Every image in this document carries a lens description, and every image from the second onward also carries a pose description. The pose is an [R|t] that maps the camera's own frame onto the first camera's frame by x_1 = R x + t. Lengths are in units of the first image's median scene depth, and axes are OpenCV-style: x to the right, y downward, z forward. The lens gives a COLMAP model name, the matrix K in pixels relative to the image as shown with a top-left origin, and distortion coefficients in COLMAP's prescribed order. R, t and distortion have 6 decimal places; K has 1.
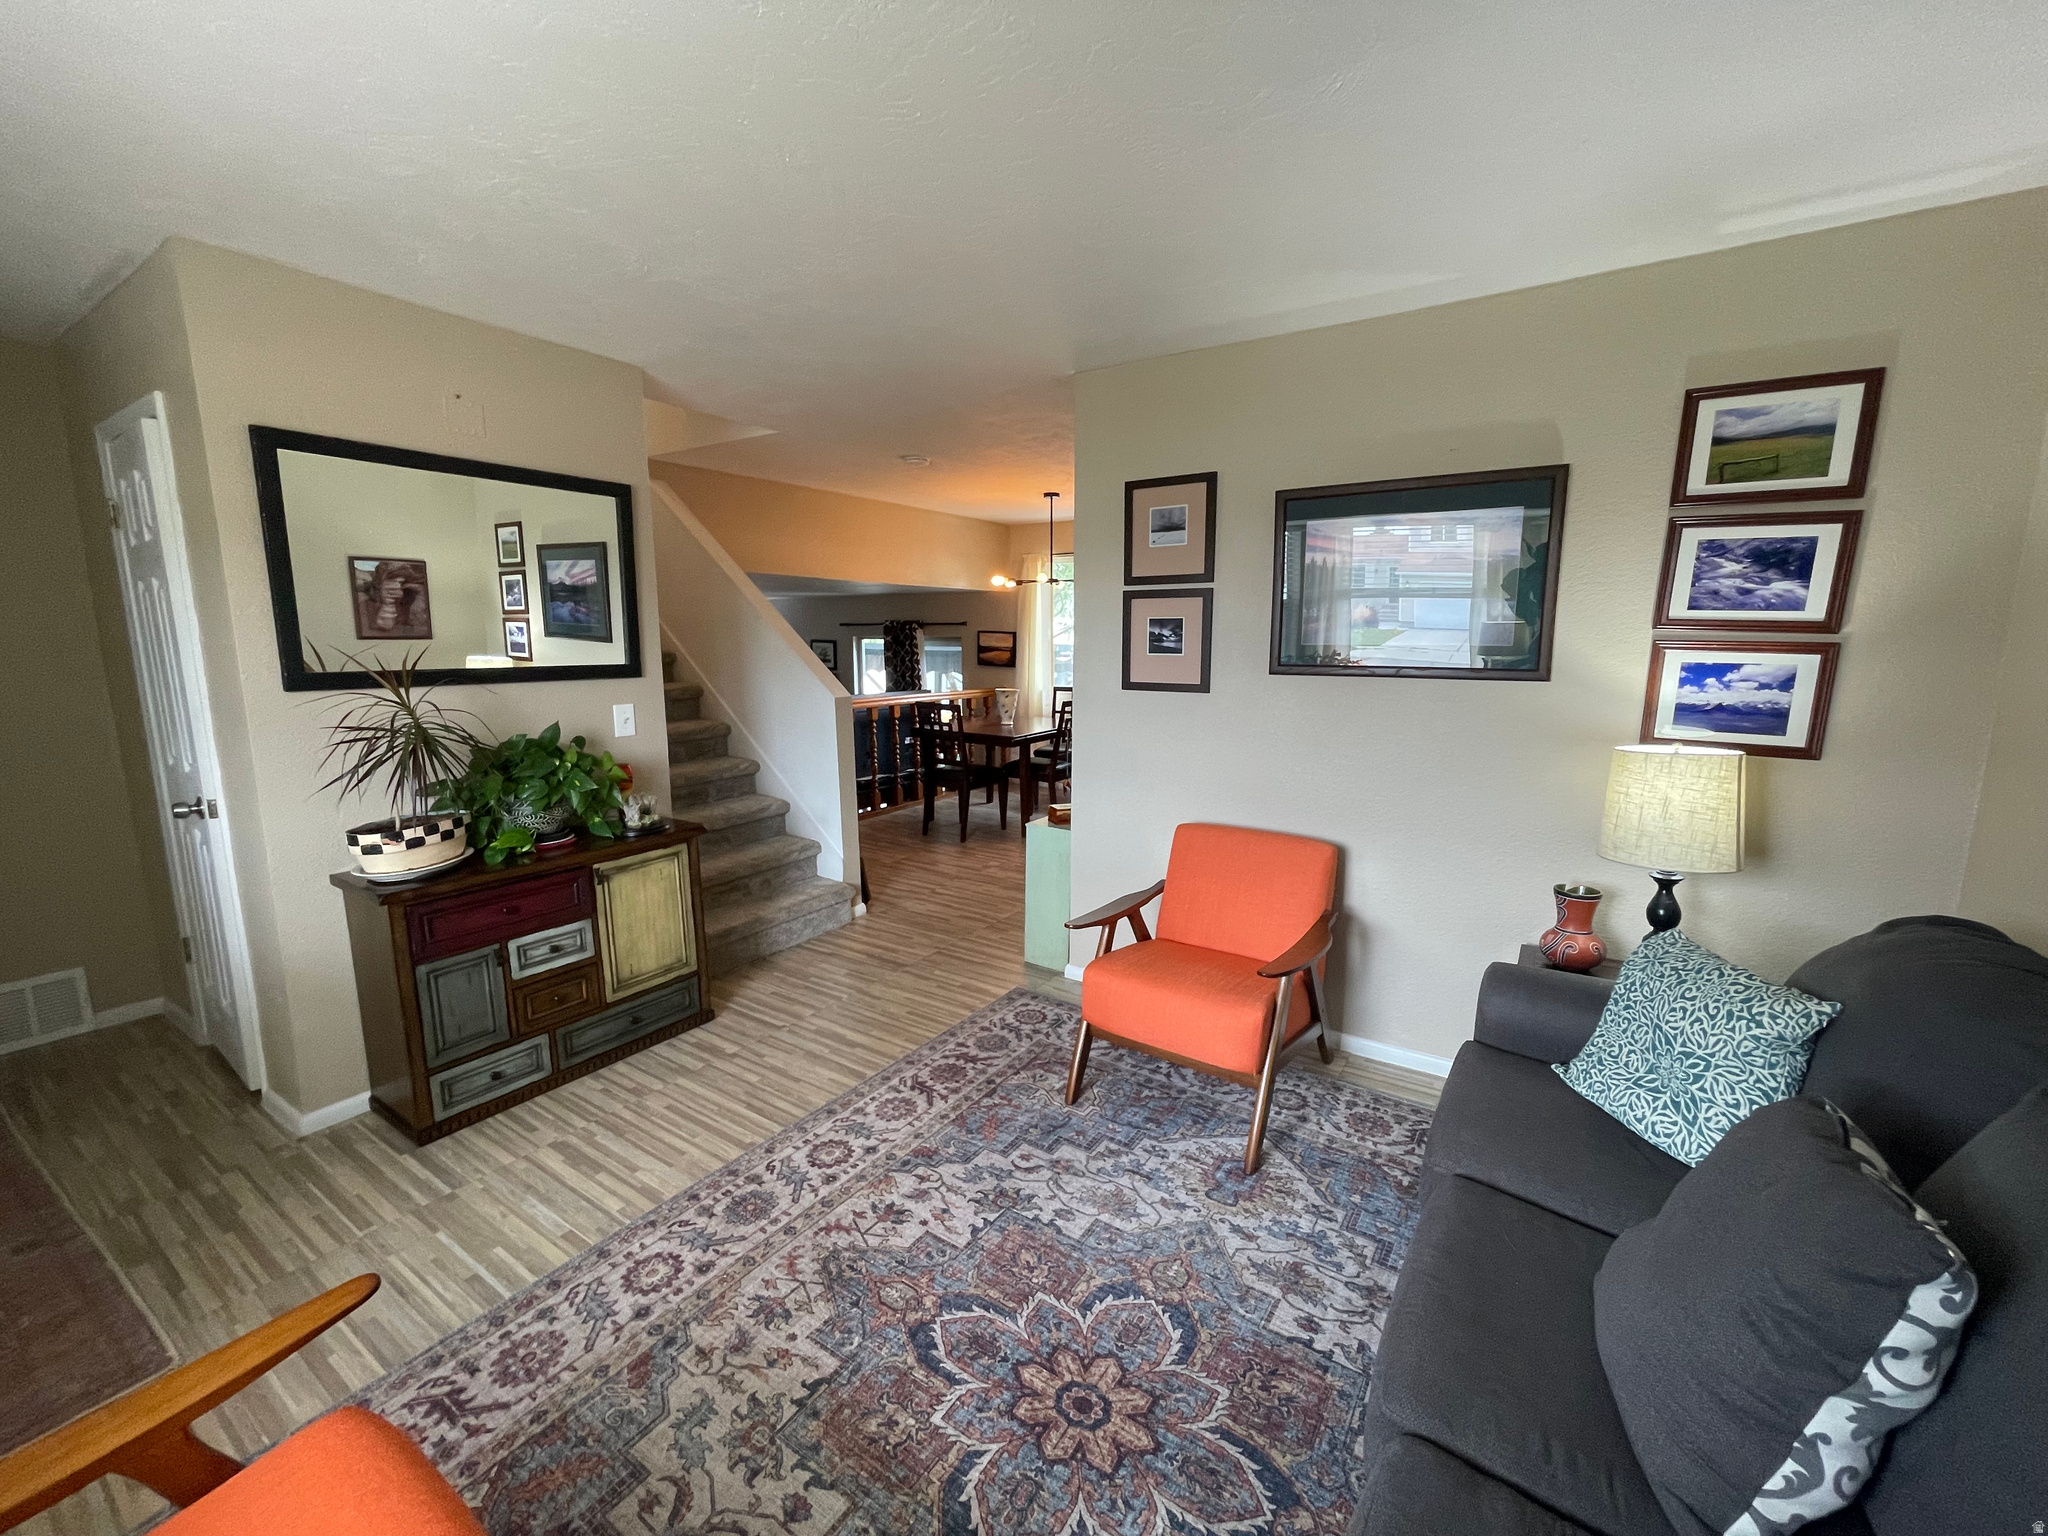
lens RADIAL K [[826.8, 0, 1028.9], [0, 826.8, 767.0], [0, 0, 1]] dist [-0.002961, 0.001098]
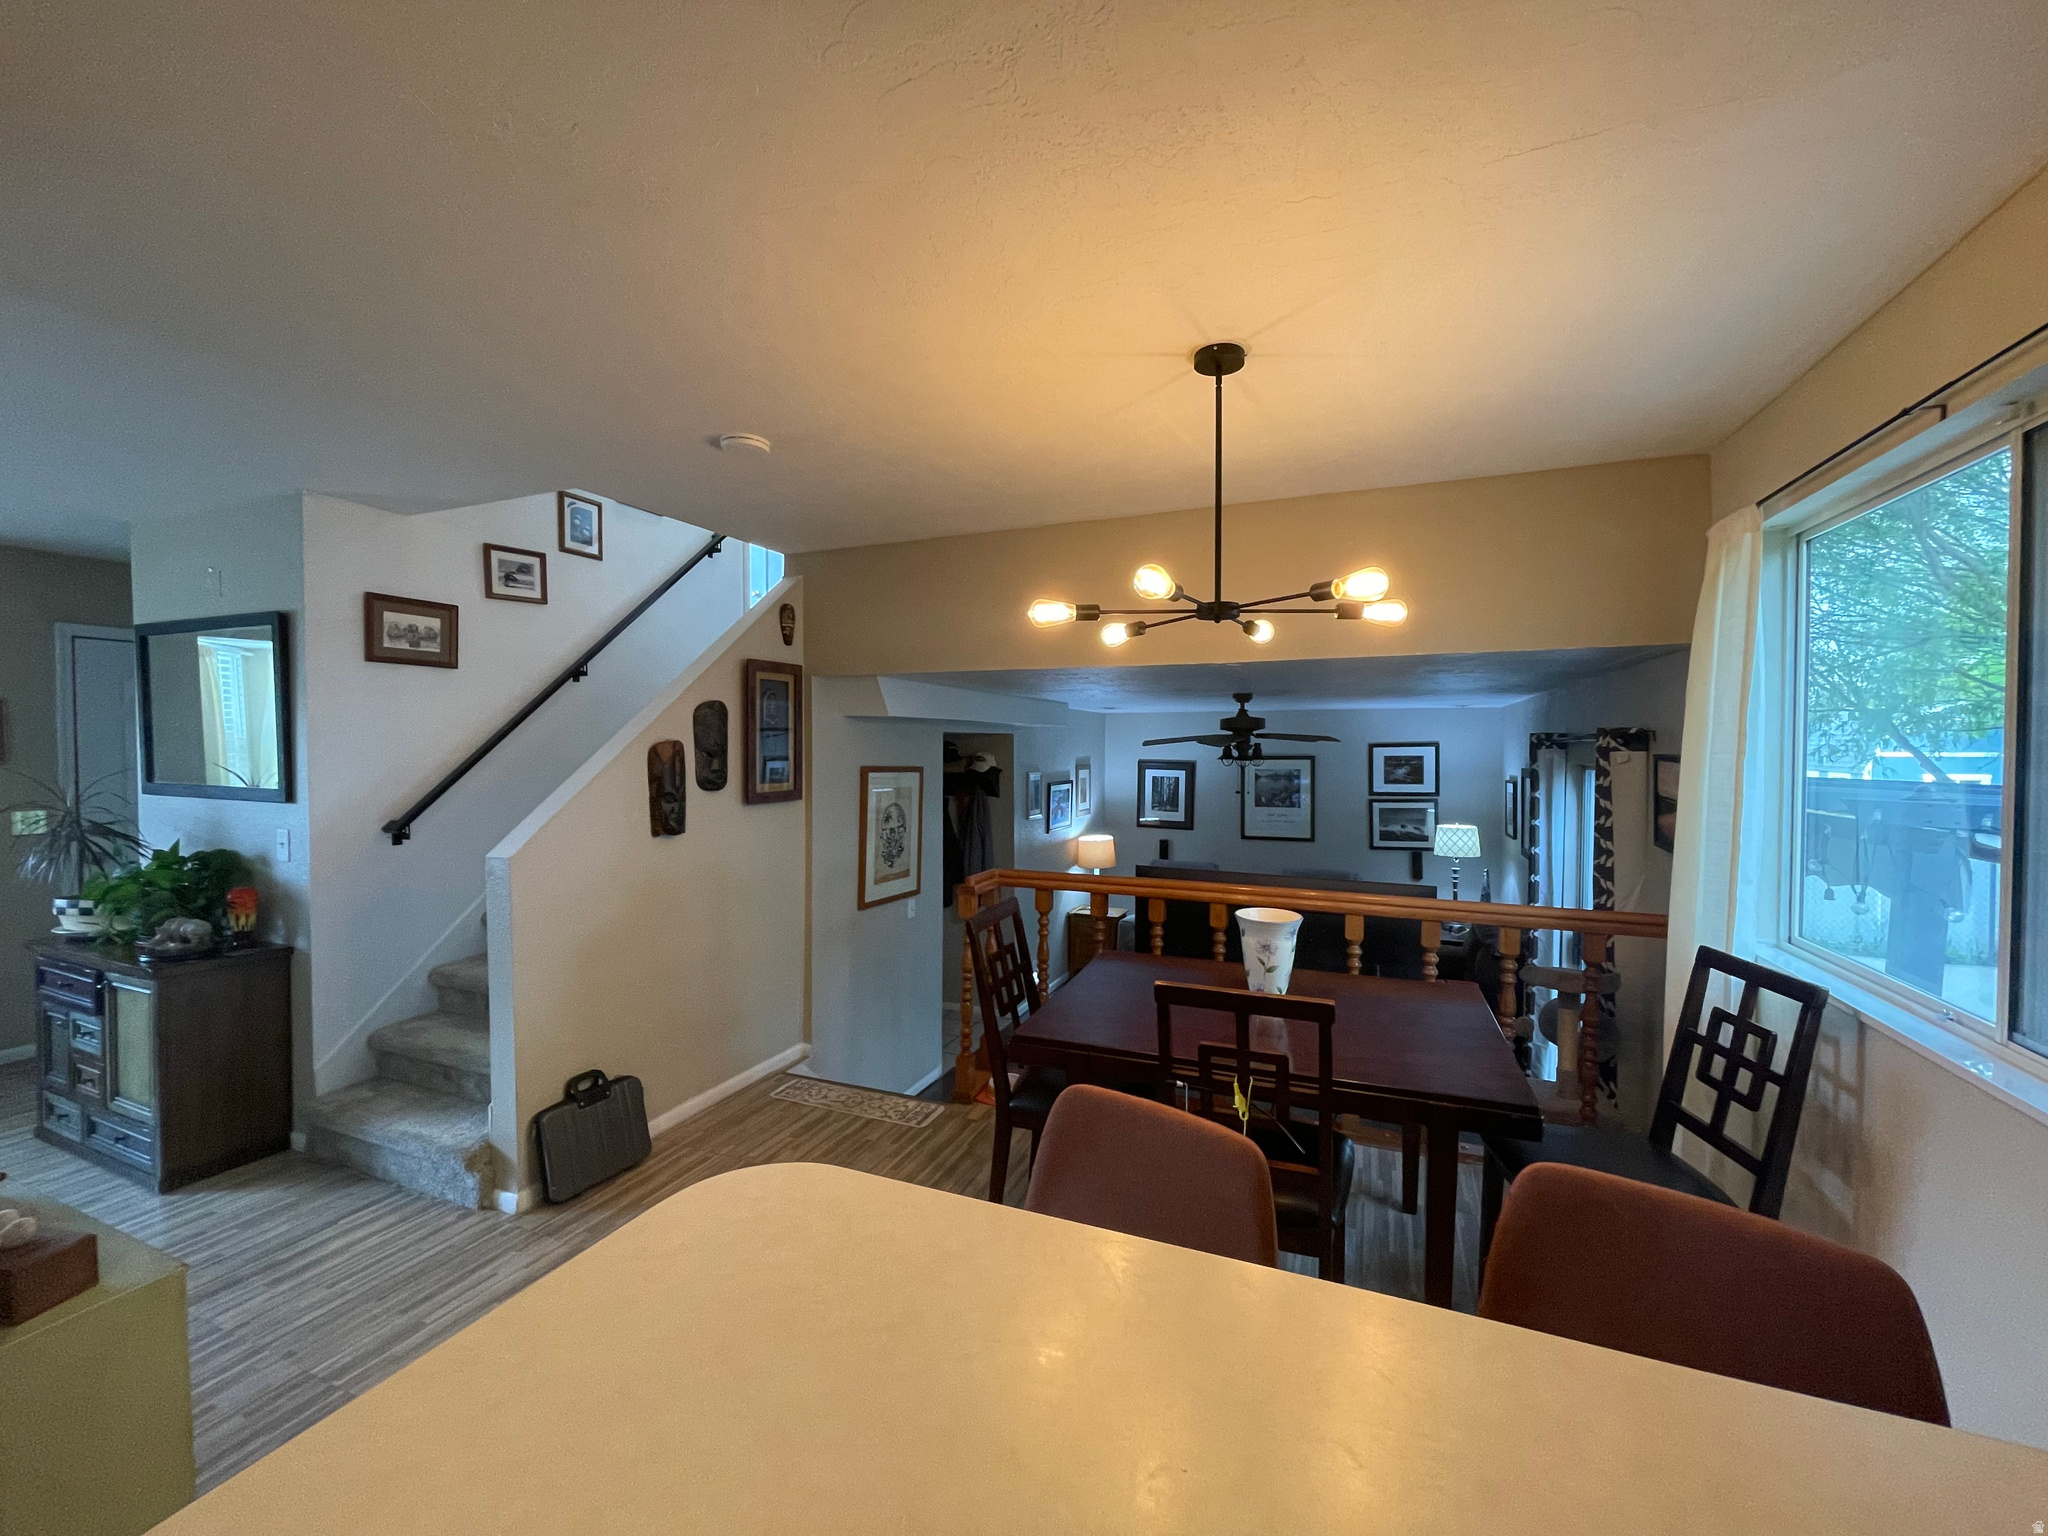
lens RADIAL K [[826.8, 0, 1020.7], [0, 826.8, 763.8], [0, 0, 1]] dist [-0.002961, 0.001098]
pose [[0.179116, 0.022213, -0.983577, 0.847769], [-0.159241, 0.987217, -0.006703, -0.381261], [0.970855, 0.157826, 0.180364, 2.205152]]
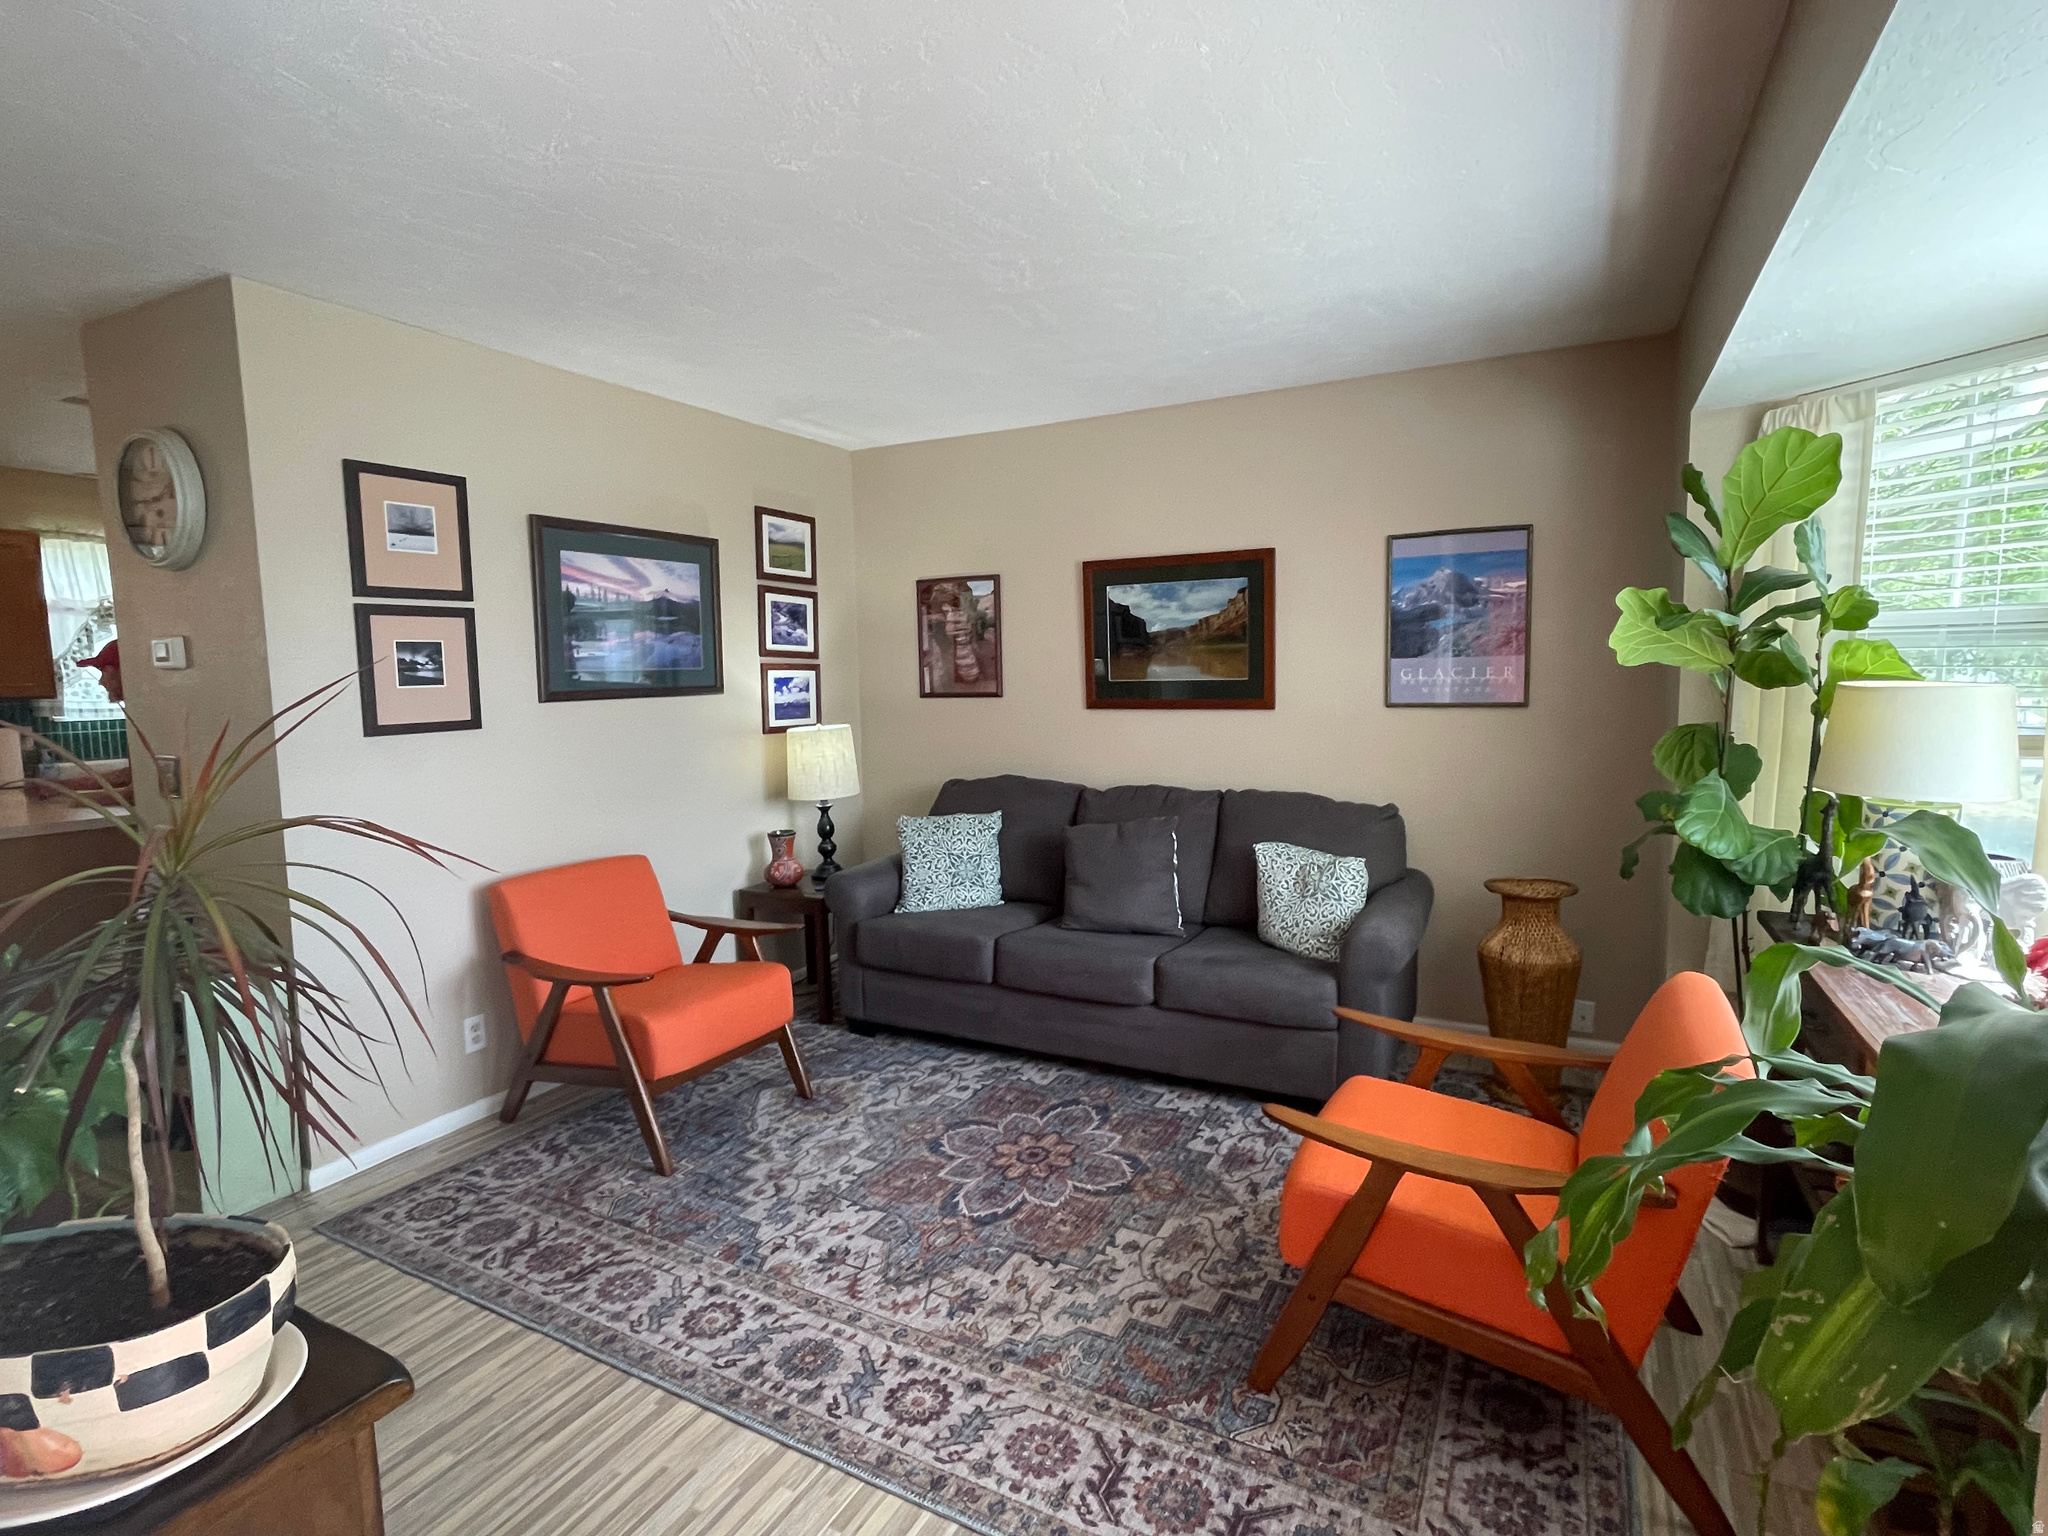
lens RADIAL K [[1014.3, 0, 1029.9], [0, 1014.3, 767.6], [0, 0, 1]] dist [-0.003375, -0.001794]
pose [[-0.096236, -0.099314, 0.990392, -1.139010], [0.174913, 0.977839, 0.115051, -0.092382], [-0.979869, 0.184305, -0.076732, 0.679056]]
